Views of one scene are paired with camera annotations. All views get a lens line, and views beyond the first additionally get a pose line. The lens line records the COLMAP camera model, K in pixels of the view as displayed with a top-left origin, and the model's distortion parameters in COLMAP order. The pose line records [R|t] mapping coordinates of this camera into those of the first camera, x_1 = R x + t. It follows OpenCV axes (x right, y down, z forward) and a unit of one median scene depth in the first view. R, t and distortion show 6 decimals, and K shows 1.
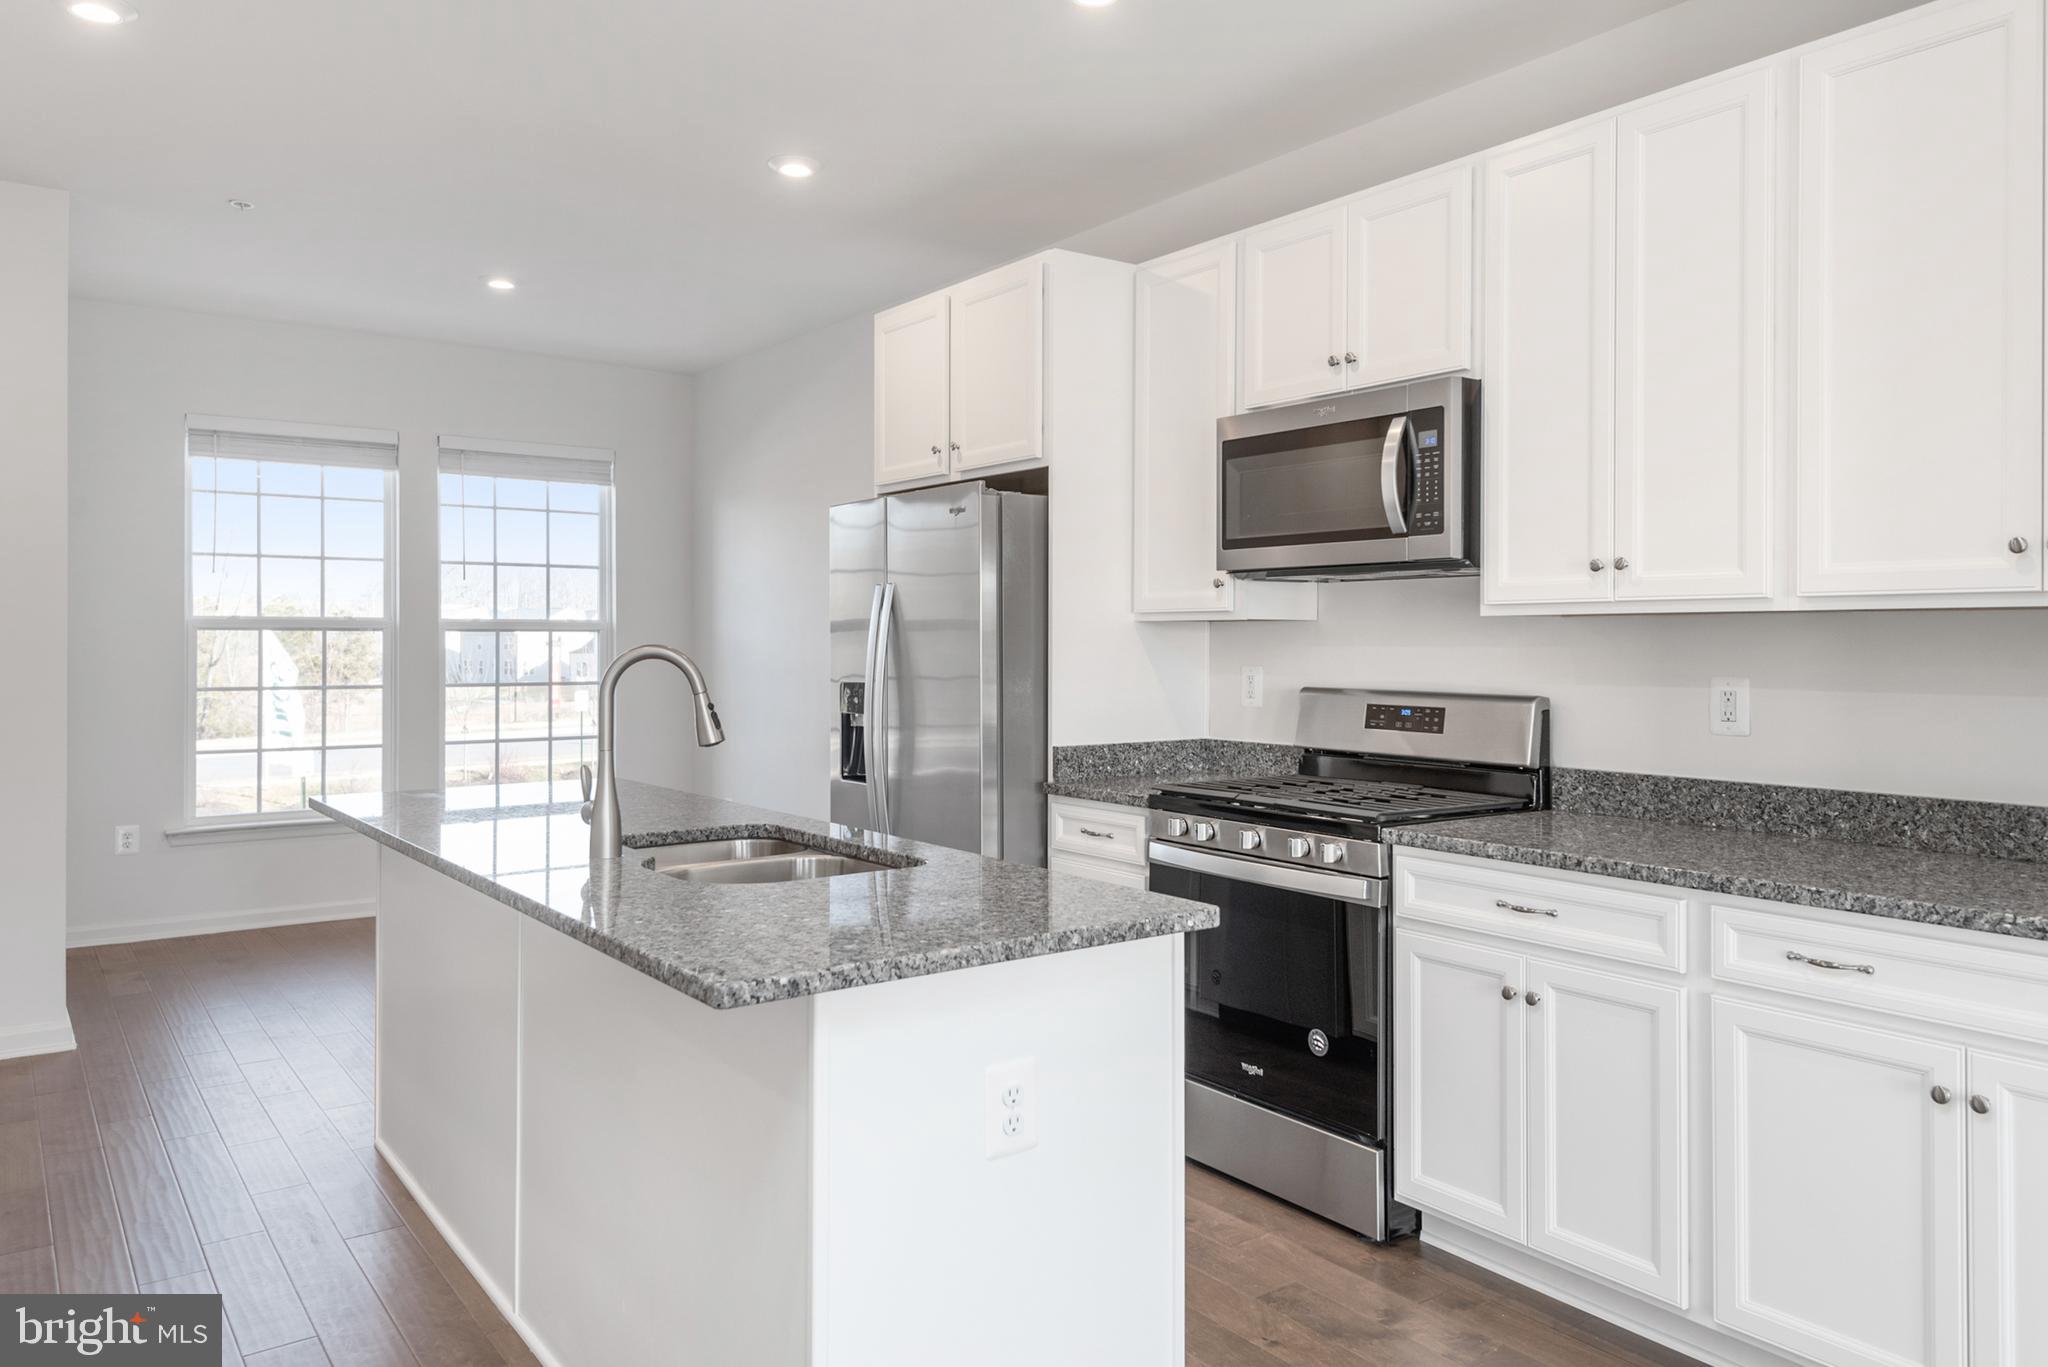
lens RADIAL K [[1414.9, 0, 1020.7], [0, 1414.9, 678.2], [0, 0, 1]] dist [-0.013545, -0.001281]
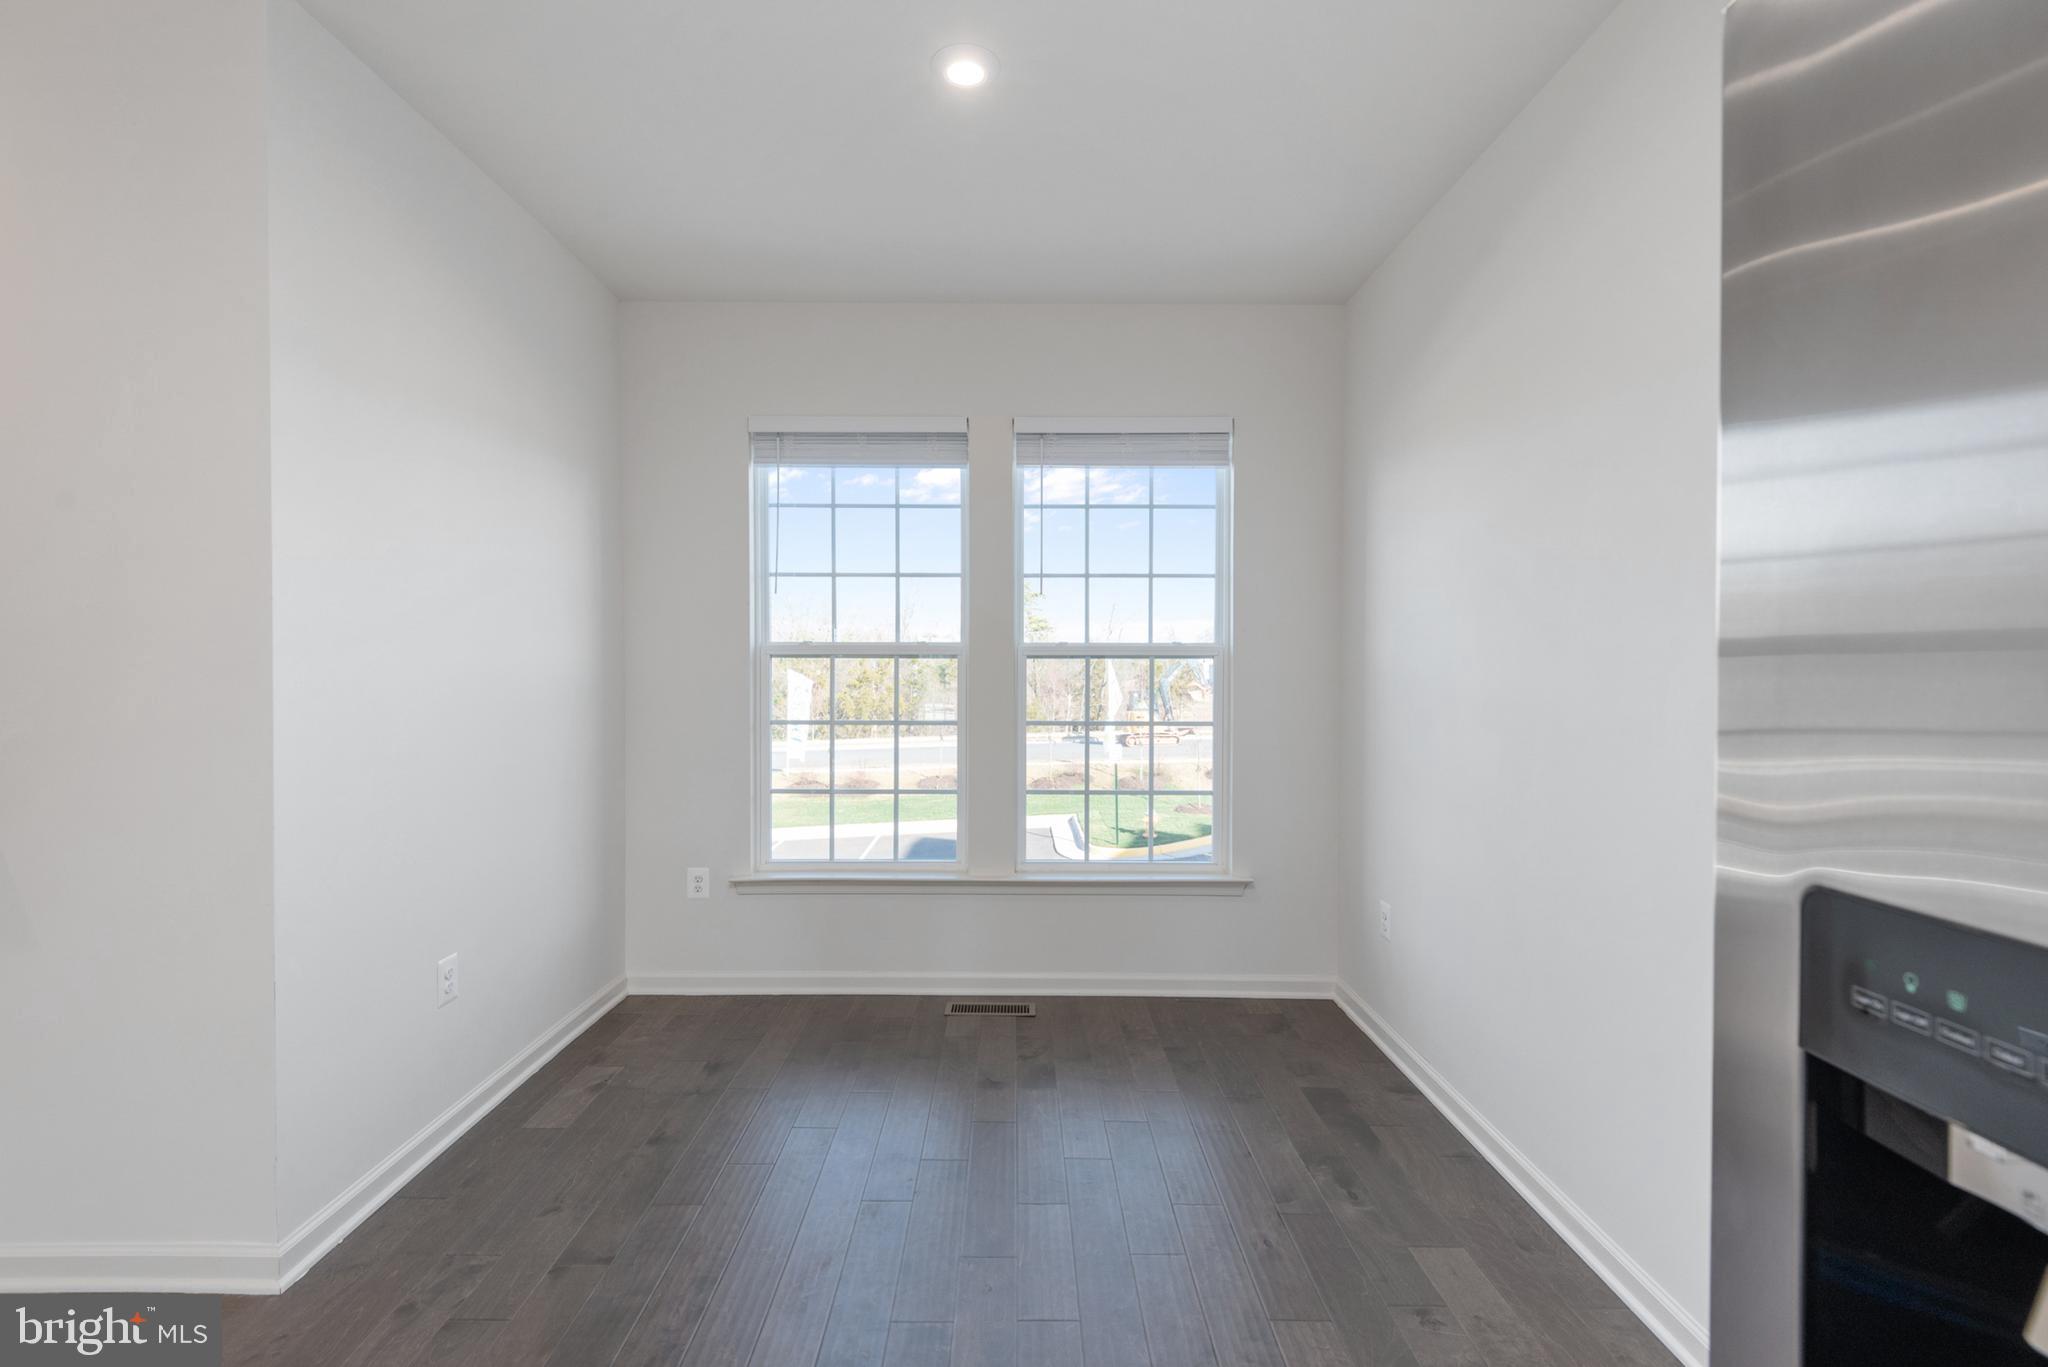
lens RADIAL K [[933.4, 0, 1018.7], [0, 933.4, 681.1], [0, 0, 1]] dist [-0.013247, -0.000942]
pose [[0.816626, 0.006918, -0.577126, -0.104350], [-0.016401, 0.999803, -0.011222, -0.014824], [0.576935, 0.018629, 0.816578, 0.596546]]
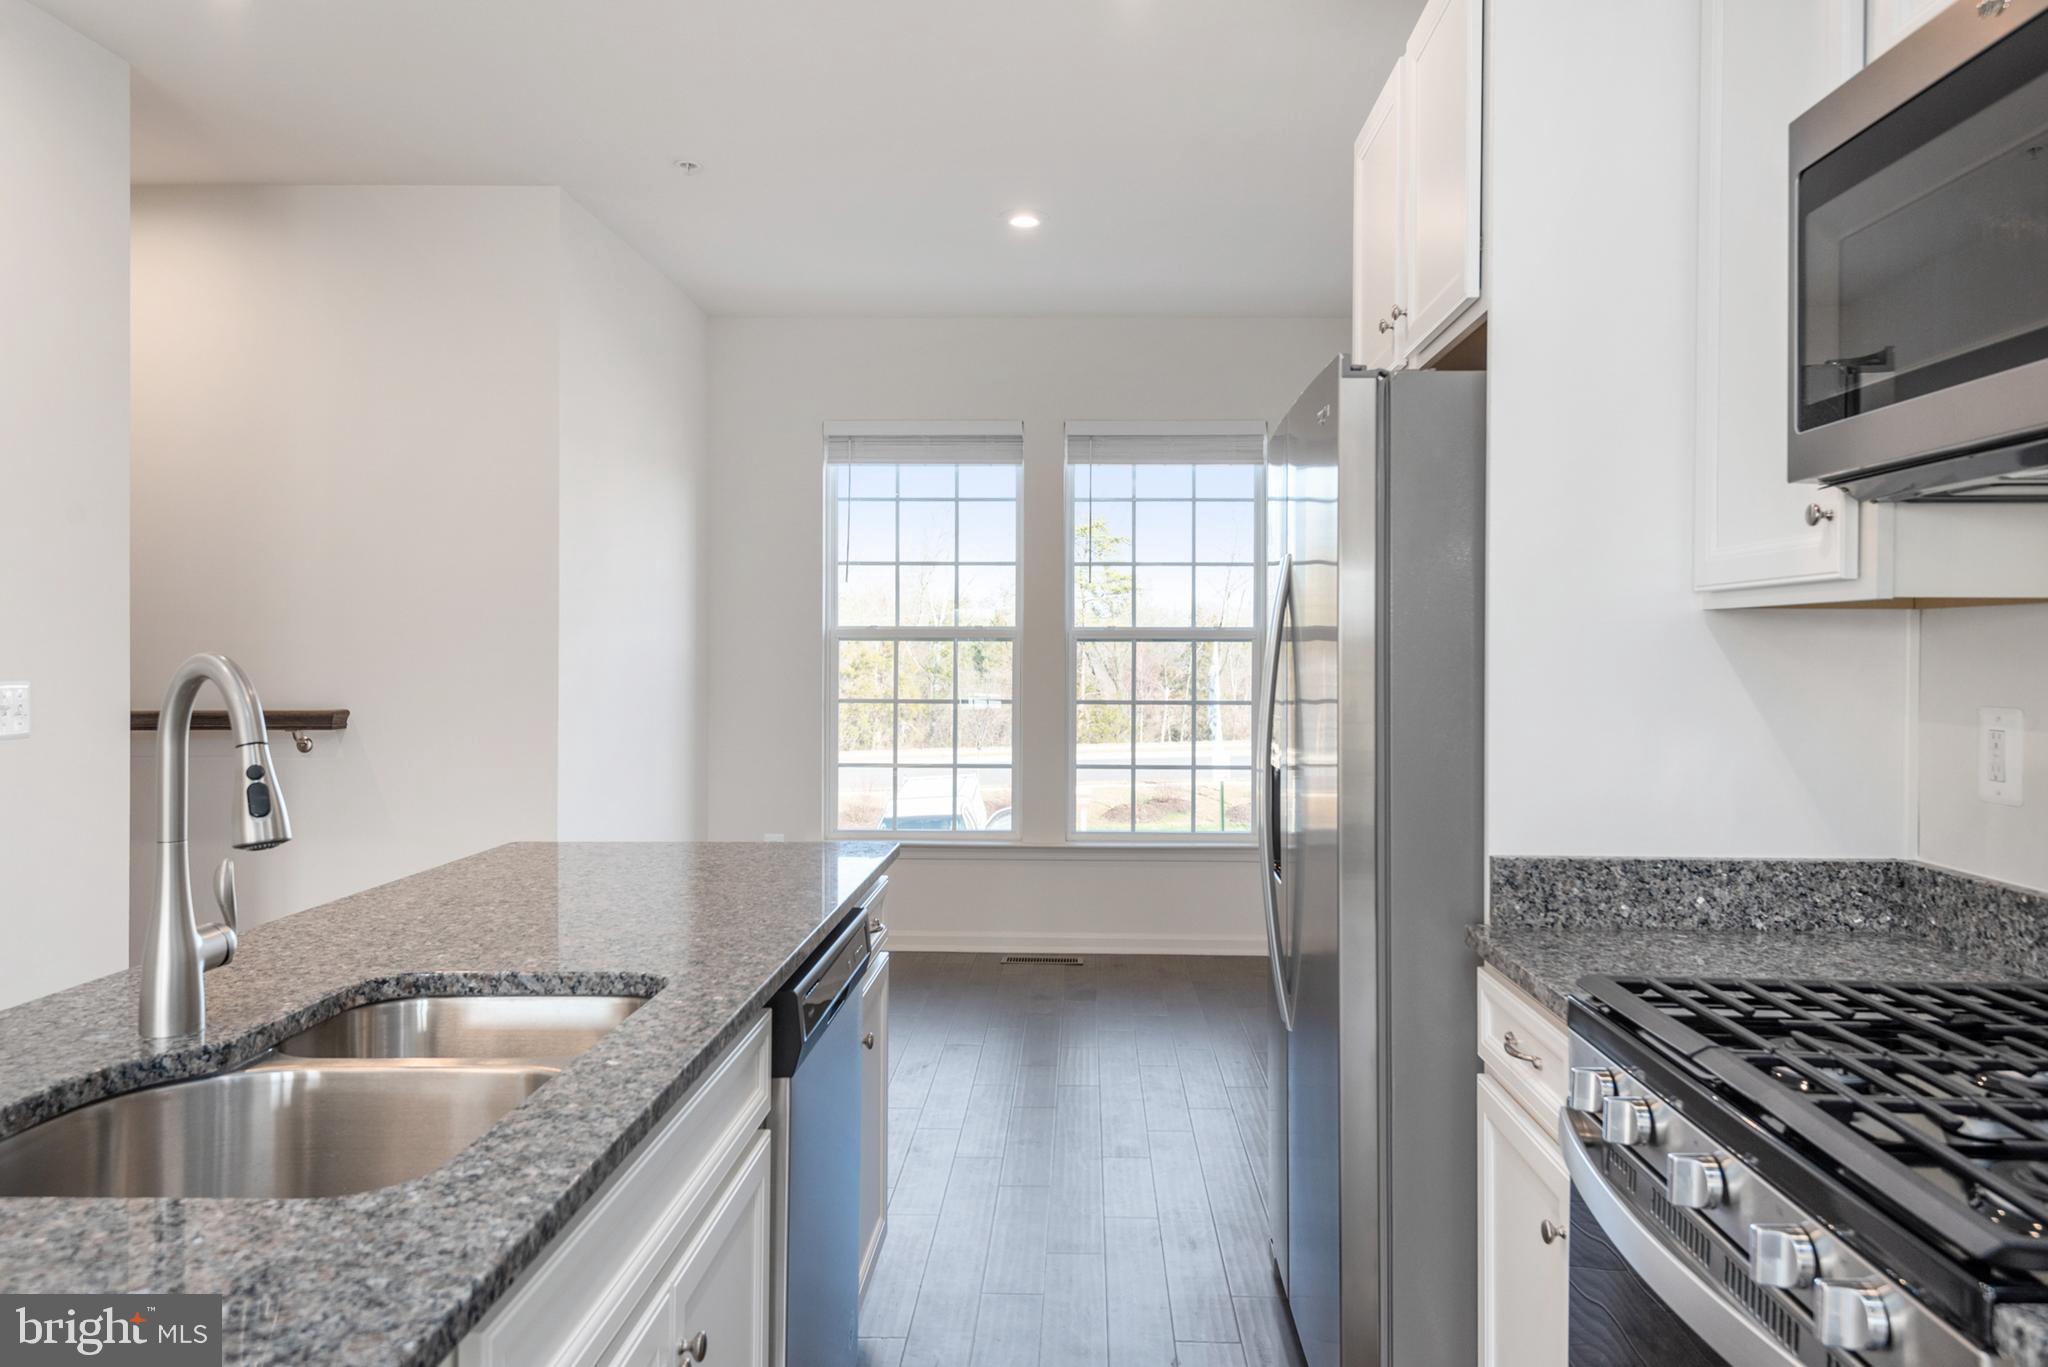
lens RADIAL K [[1414.9, 0, 1008.5], [0, 1414.9, 685.0], [0, 0, 1]] dist [-0.013545, -0.001281]
pose [[0.781169, 0.015908, -0.624117, 0.124736], [-0.019090, 0.999817, 0.001590, -0.006848], [0.624028, 0.010672, 0.781329, 0.299145]]
